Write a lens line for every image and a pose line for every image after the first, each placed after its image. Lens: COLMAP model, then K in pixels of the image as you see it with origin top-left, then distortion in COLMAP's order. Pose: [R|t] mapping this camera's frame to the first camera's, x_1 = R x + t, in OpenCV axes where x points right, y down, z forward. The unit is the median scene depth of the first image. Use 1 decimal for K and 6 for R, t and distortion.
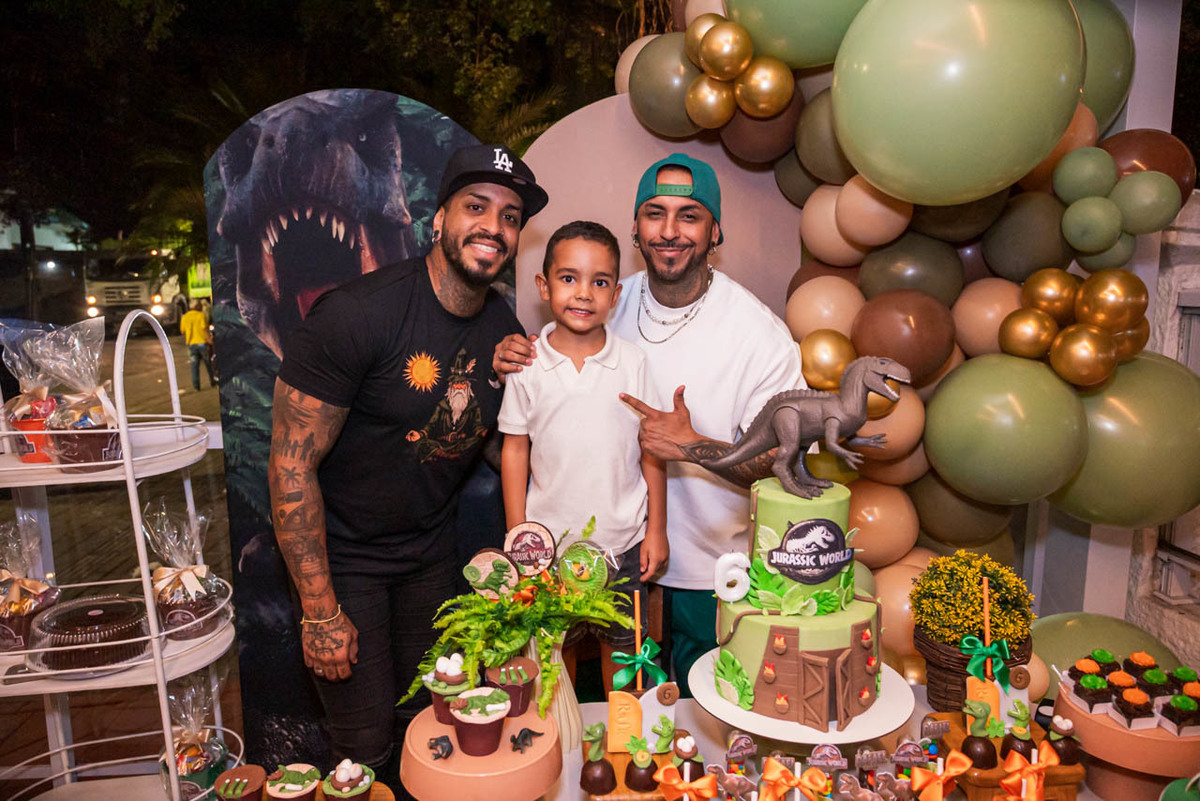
lens RADIAL K [[828.3, 0, 595.0], [0, 828.3, 387.2], [0, 0, 1]] dist [-0.013118, 0.001174]
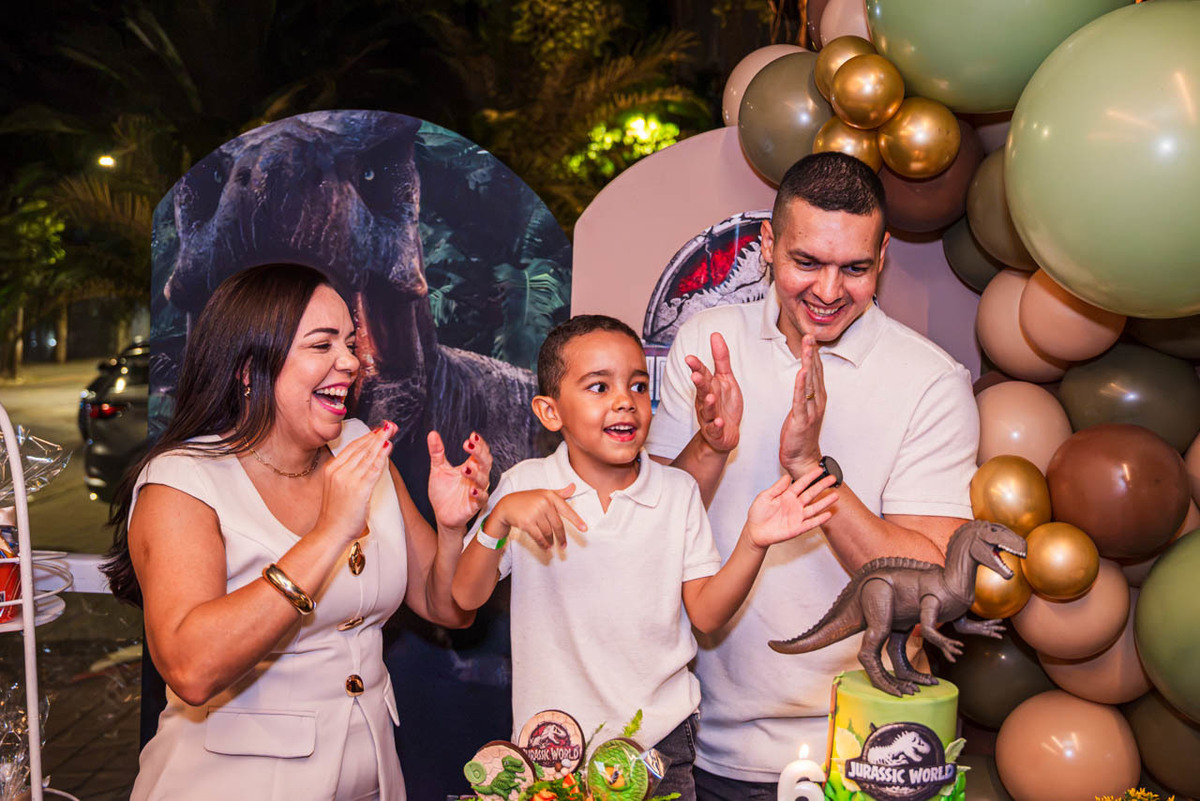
lens RADIAL K [[1457.2, 0, 638.5], [0, 1457.2, 372.2], [0, 0, 1]] dist [0.002841, 0.026242]
pose [[0.996764, 0.045972, -0.065946, 0.075880], [-0.052531, 0.993453, -0.101445, -0.016900], [0.060851, 0.104581, 0.992653, -0.380961]]
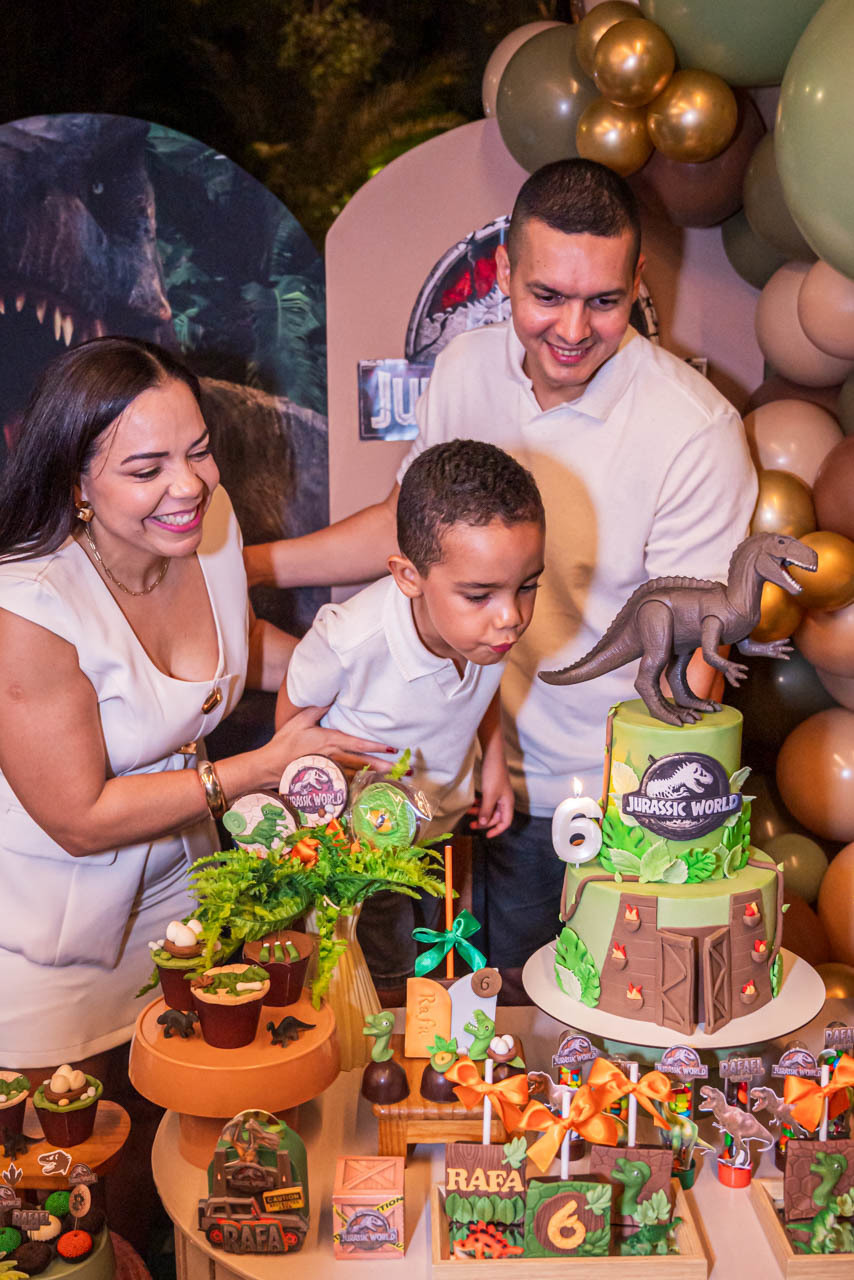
lens RADIAL K [[1399.7, 0, 457.1], [0, 1399.7, 650.6], [0, 0, 1]] dist [-0.001280, 0.010560]
pose [[0.998845, 0.014080, -0.045944, 0.102349], [-0.011071, 0.997817, 0.065111, -0.009488], [0.046760, -0.064527, 0.996820, -0.214020]]
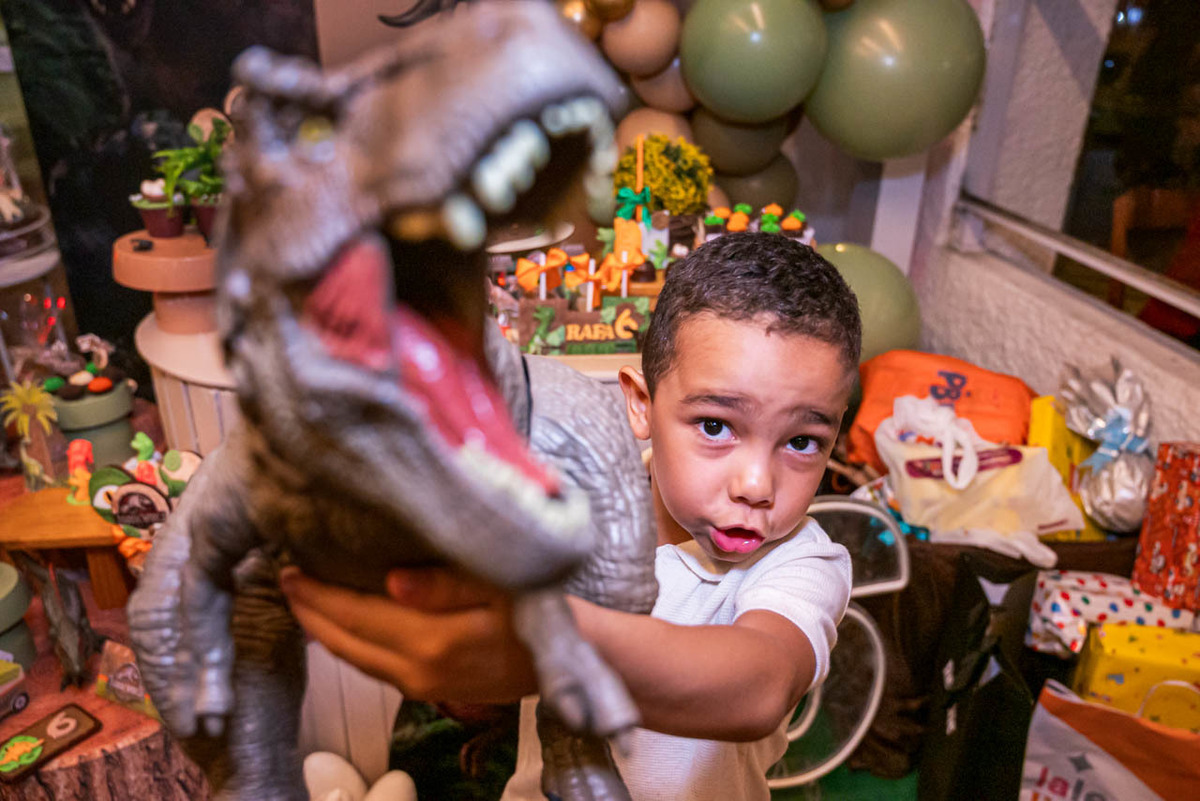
lens RADIAL K [[910.0, 0, 600.0], [0, 910.0, 400.5], [0, 0, 1]] dist [-0.003896, 0.003551]
pose [[0.999443, 0.012117, 0.031082, 0.356749], [-0.020780, 0.955005, 0.295861, 0.195924], [-0.026099, -0.296342, 0.954725, -0.283198]]
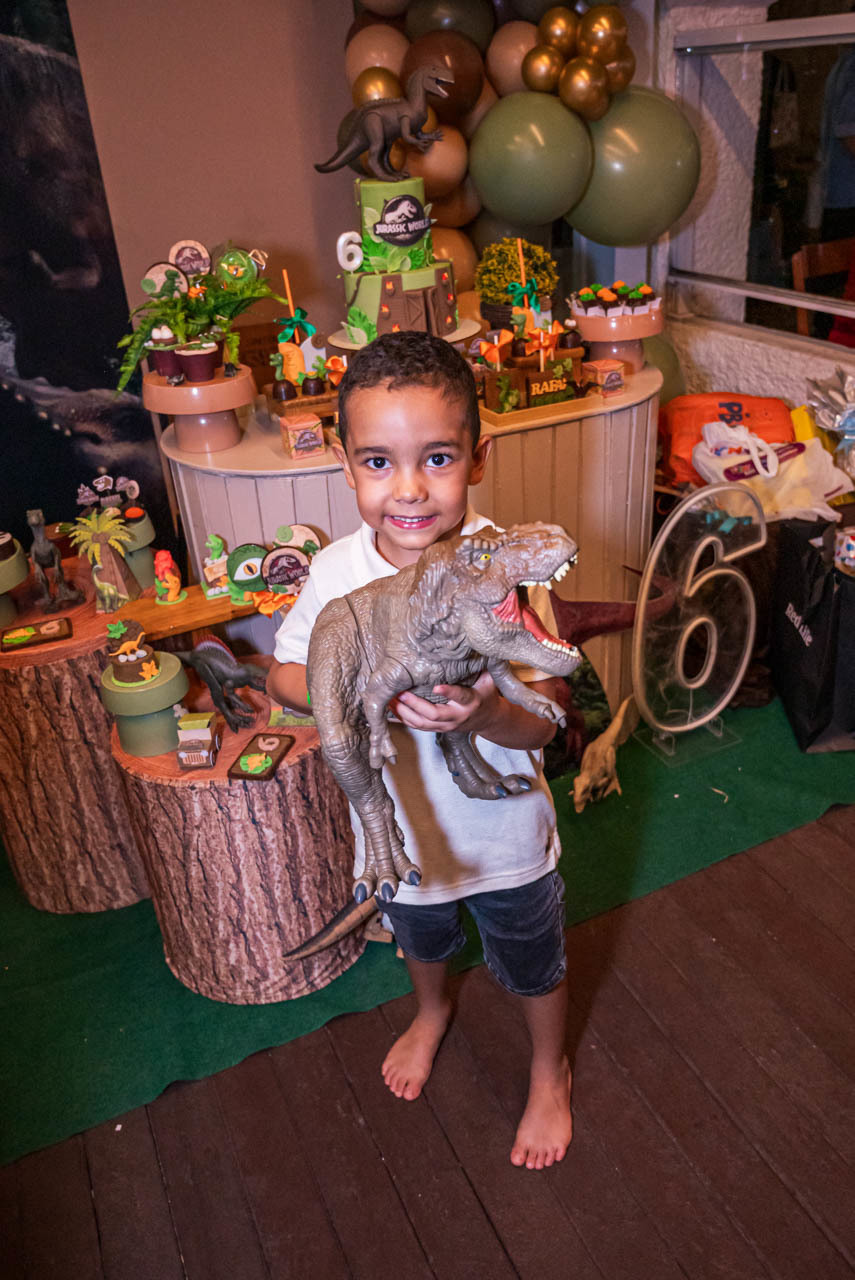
lens RADIAL K [[1010.9, 0, 468.4], [0, 1010.9, 626.7], [0, 0, 1]] dist [-0.007369, 0.002573]
pose [[0.933309, -0.213009, 0.289070, -0.247796], [0.101311, 0.928545, 0.357127, 0.206205], [-0.344486, -0.304024, 0.888200, -0.697117]]
